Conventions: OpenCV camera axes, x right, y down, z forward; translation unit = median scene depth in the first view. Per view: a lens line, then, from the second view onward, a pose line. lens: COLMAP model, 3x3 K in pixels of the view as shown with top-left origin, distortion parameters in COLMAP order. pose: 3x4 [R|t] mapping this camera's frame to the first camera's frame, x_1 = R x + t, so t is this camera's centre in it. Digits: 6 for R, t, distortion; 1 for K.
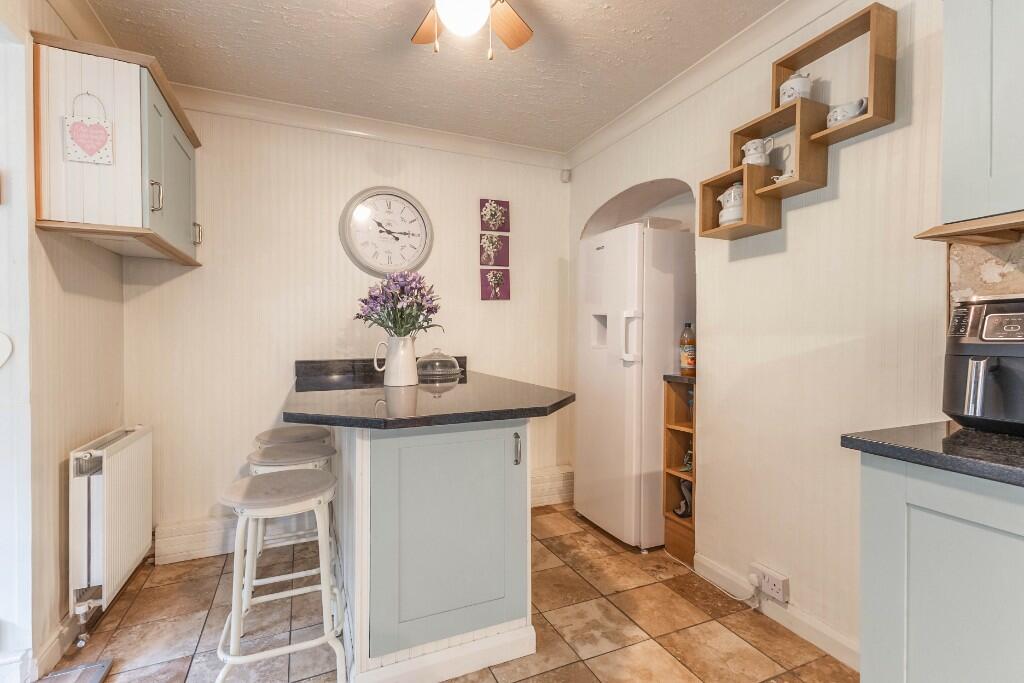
lens RADIAL K [[467.7, 0, 510.9], [0, 467.7, 341.7], [0, 0, 1]] dist [0.022992, -0.000247]
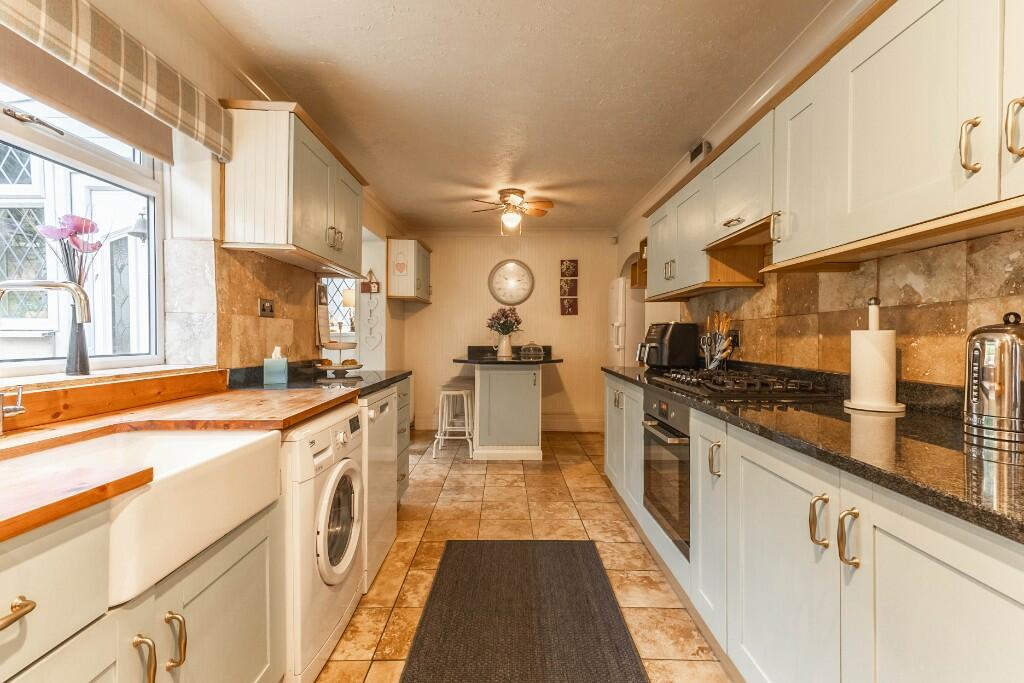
lens RADIAL K [[467.7, 0, 513.0], [0, 467.7, 339.5], [0, 0, 1]] dist [0.022992, -0.000247]
pose [[0.918192, 0.009898, -0.396011, 0.556232], [-0.010299, 0.999946, 0.001114, 0.005450], [0.396001, 0.003056, 0.918245, -0.848725]]
